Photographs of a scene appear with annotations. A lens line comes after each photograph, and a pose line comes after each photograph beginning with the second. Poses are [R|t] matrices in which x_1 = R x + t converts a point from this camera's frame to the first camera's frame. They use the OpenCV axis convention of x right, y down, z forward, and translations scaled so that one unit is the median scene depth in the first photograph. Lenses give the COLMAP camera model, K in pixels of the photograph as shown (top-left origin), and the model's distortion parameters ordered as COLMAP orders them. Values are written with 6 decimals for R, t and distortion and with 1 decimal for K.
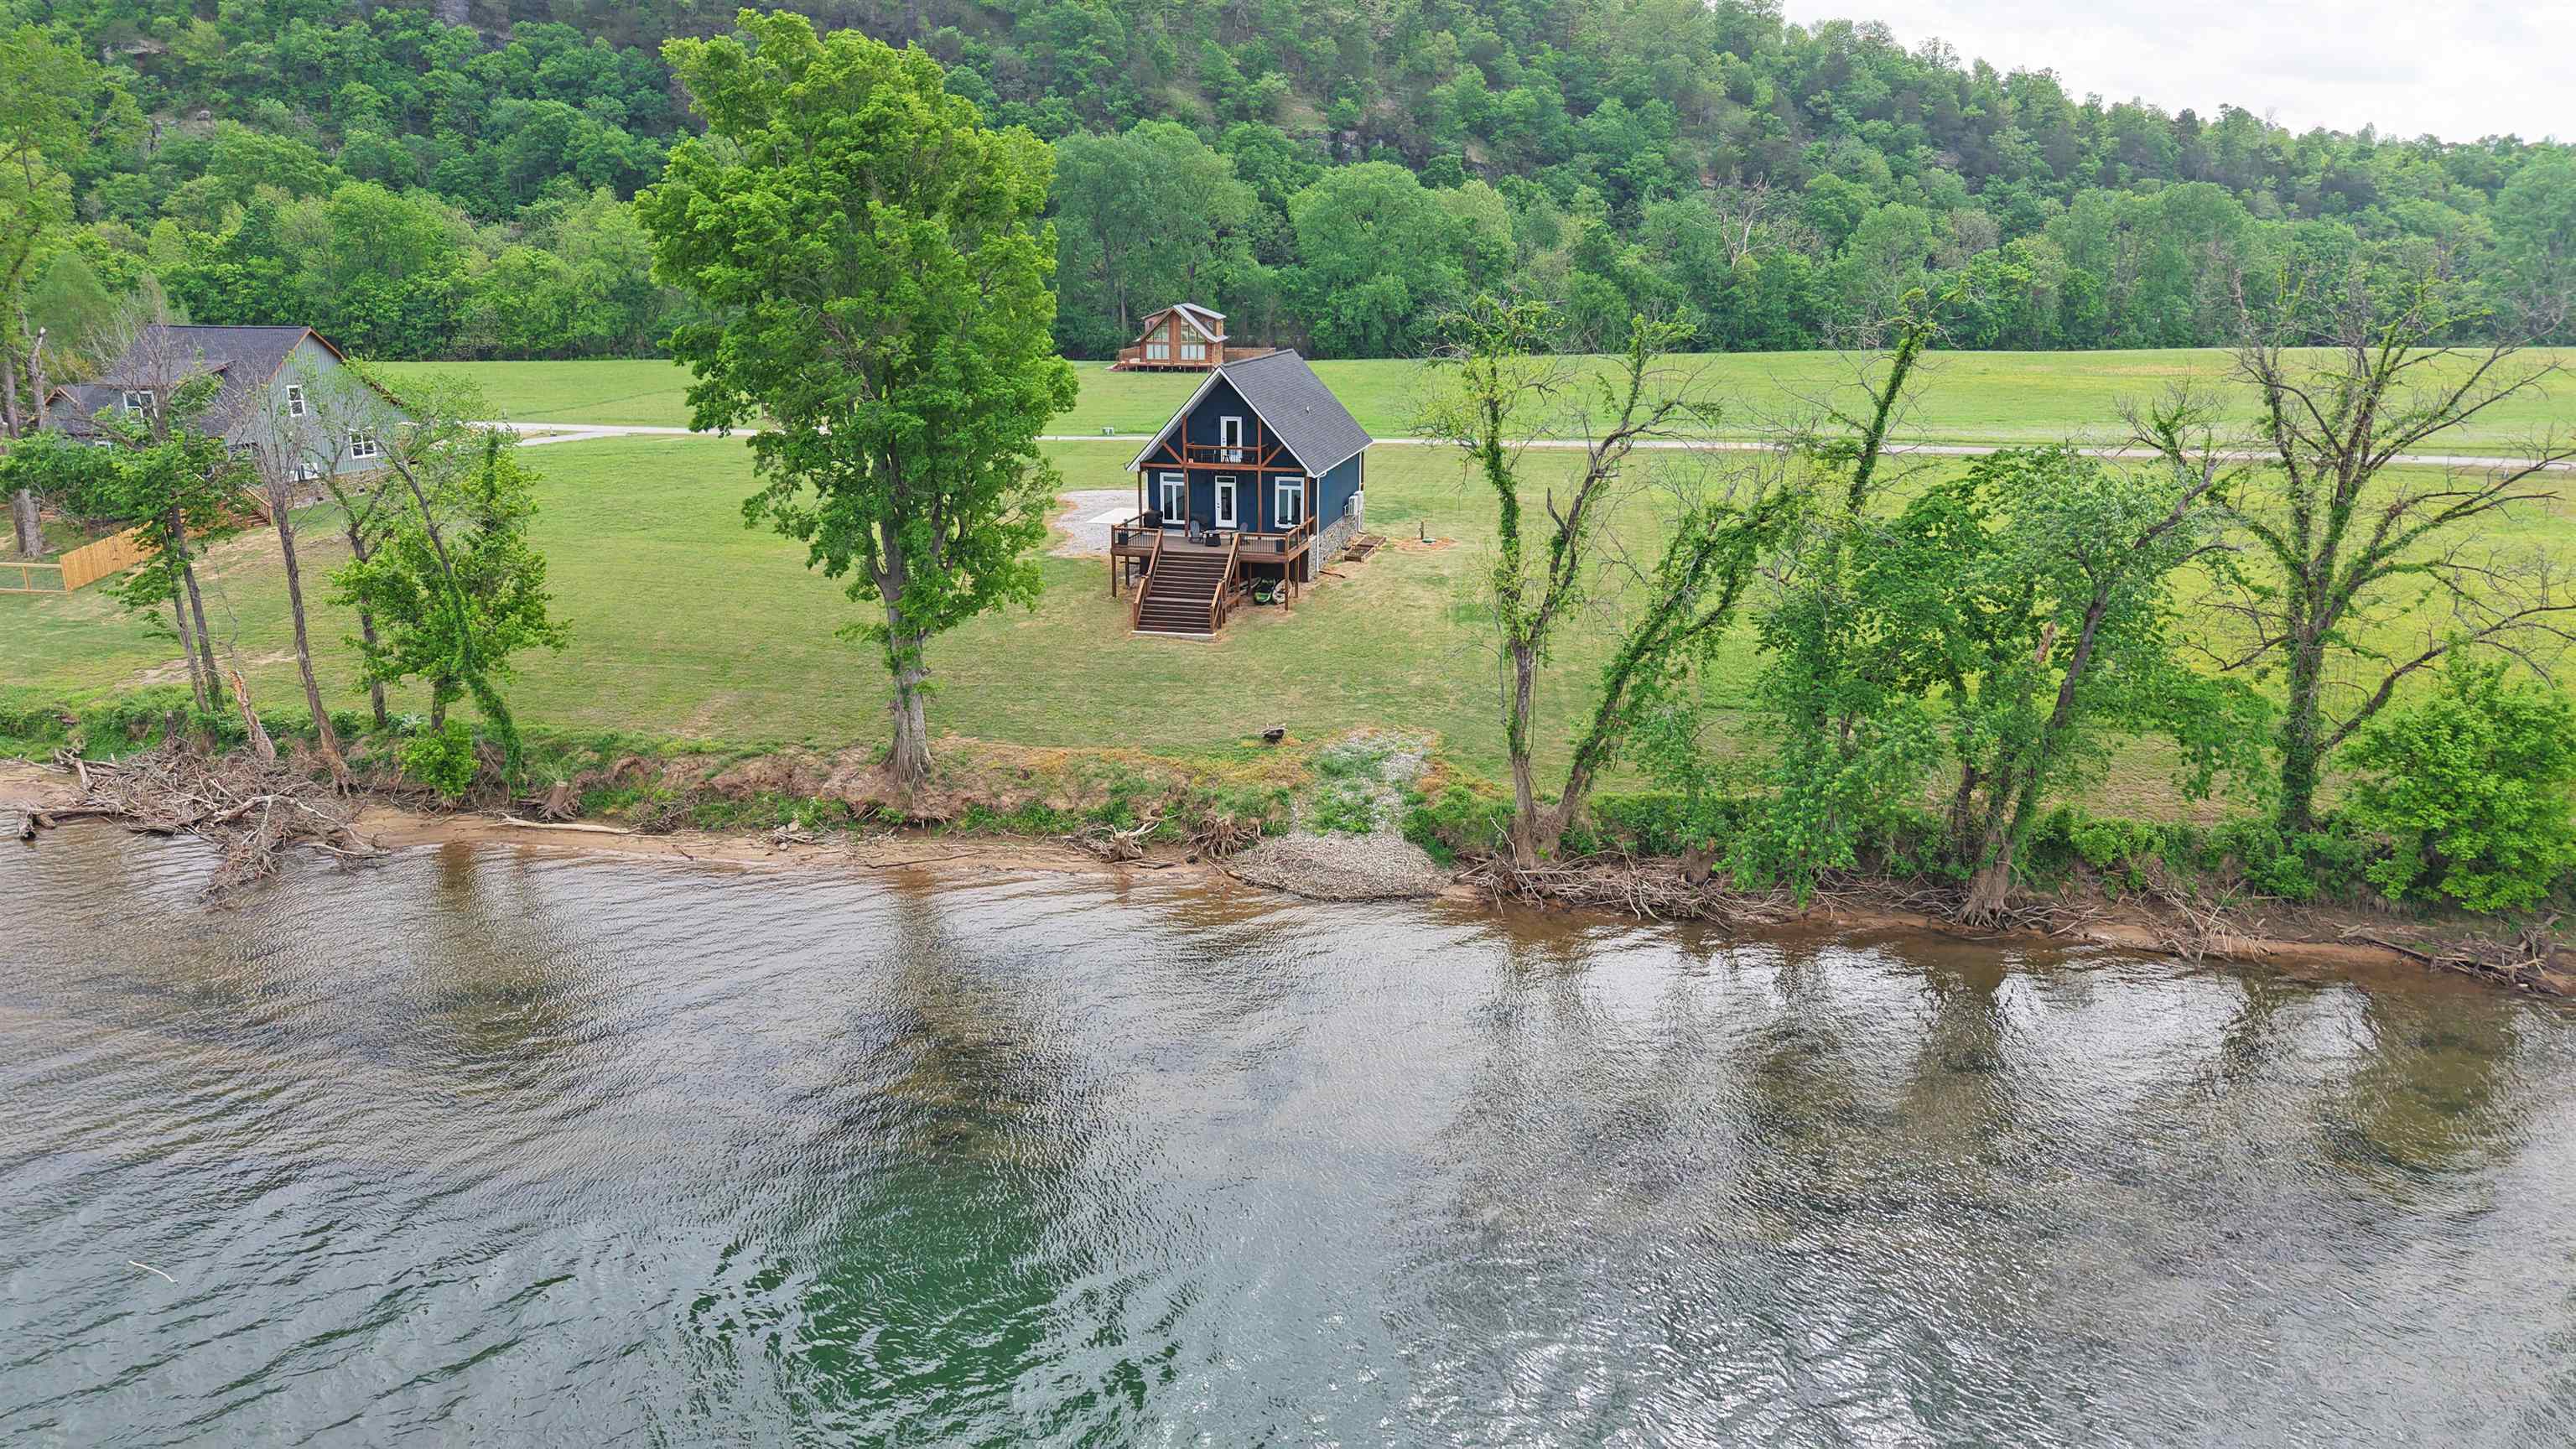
lens RADIAL K [[1699.3, 0, 1290.7], [0, 1699.3, 725.4], [0, 0, 1]] dist [0.003412, 0.001879]
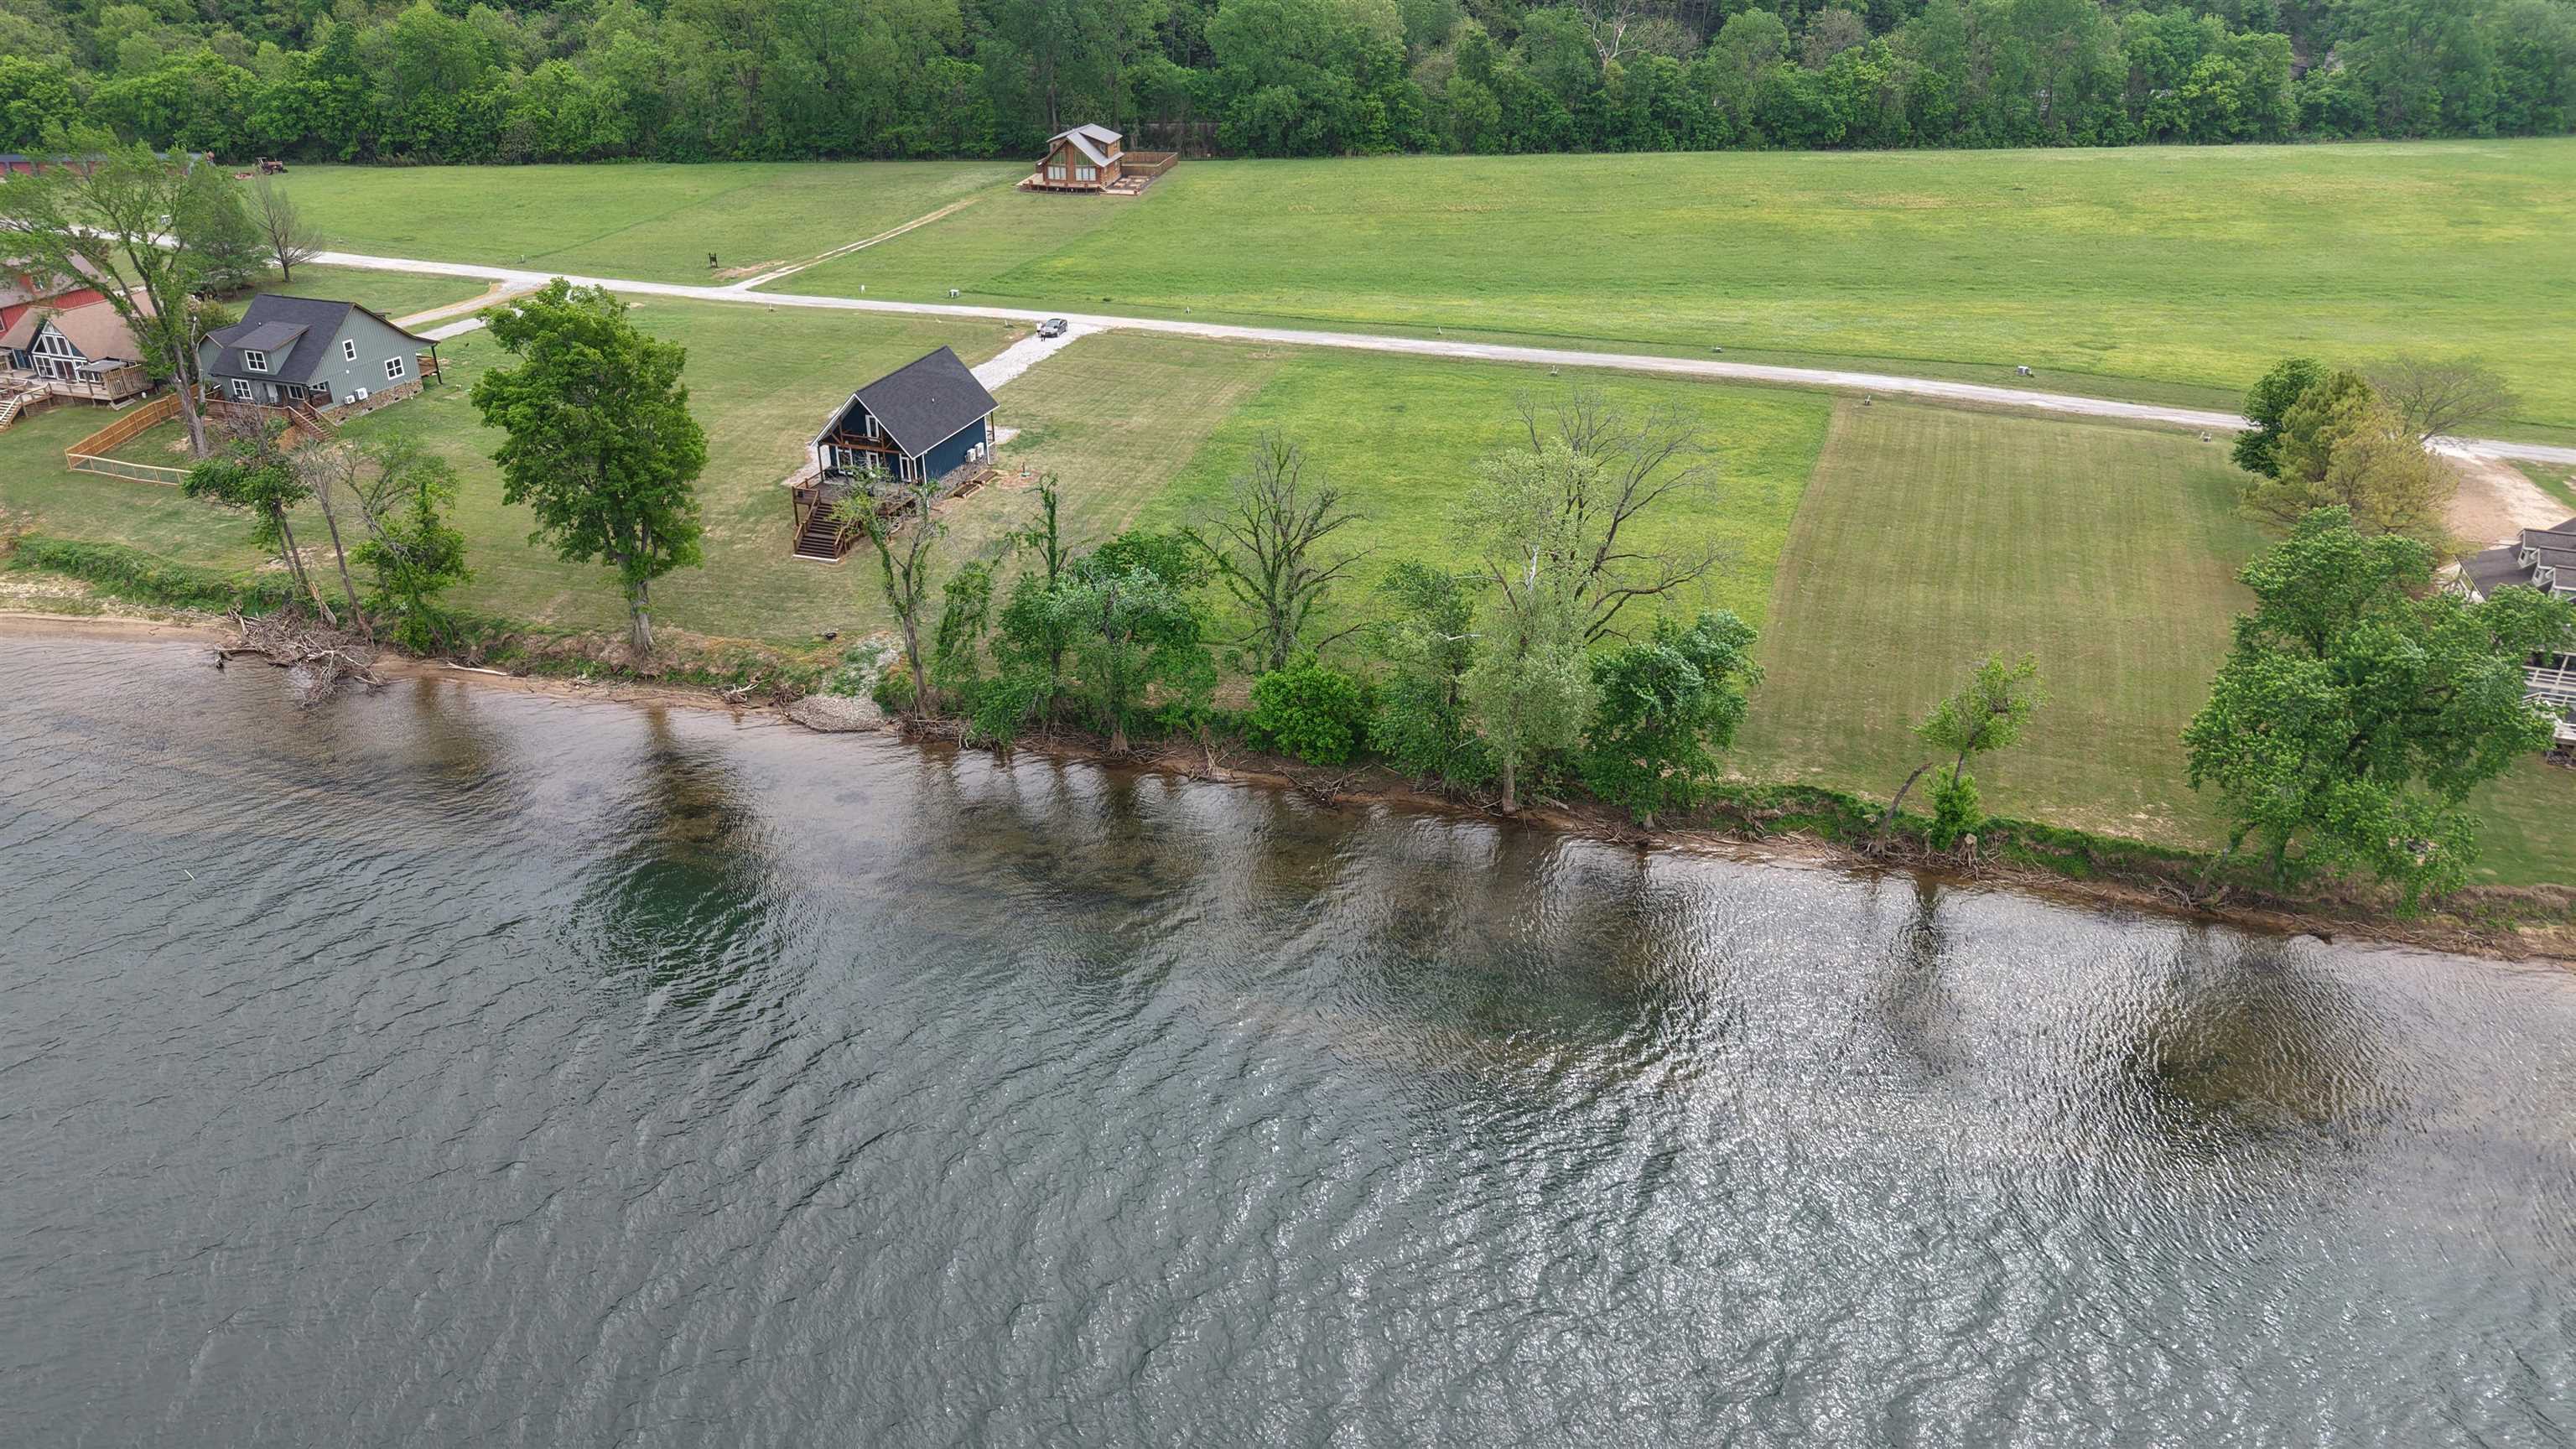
lens RADIAL K [[1699.3, 0, 1290.7], [0, 1699.3, 725.4], [0, 0, 1]] dist [0.003412, 0.001879]
pose [[0.996585, 0.042385, -0.070862, 0.158404], [-0.026949, 0.978165, 0.206075, -0.074348], [0.078049, -0.203462, 0.975967, -0.209153]]
